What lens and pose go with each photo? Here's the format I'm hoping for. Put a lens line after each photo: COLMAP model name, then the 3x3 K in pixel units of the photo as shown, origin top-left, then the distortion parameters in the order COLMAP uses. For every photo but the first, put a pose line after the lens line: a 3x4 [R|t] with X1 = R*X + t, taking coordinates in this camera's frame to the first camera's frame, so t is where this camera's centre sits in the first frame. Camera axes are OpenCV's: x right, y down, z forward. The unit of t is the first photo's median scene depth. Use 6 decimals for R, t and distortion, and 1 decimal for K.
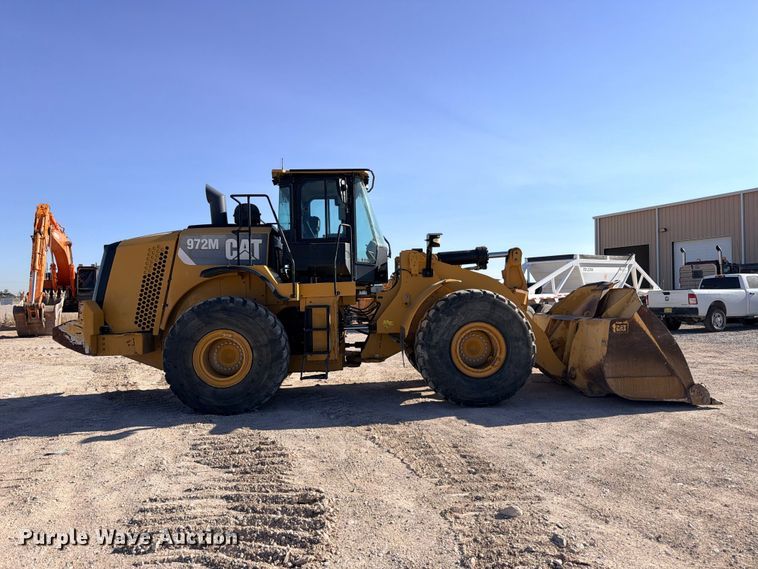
lens RADIAL K [[553.2, 0, 379.0], [0, 553.2, 284.5], [0, 0, 1]] dist [0.011952, 0.002326]
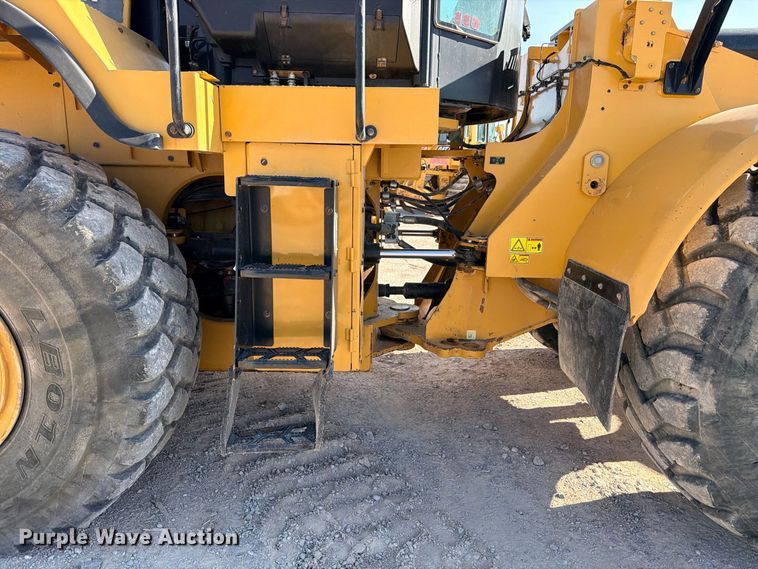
lens RADIAL K [[553.2, 0, 379.0], [0, 553.2, 284.5], [0, 0, 1]] dist [0.011952, 0.002326]
pose [[0.998407, 0.051849, -0.022237, -0.062937], [-0.045534, 0.973296, 0.224990, 0.027637], [0.033309, -0.223620, 0.974107, 0.766192]]
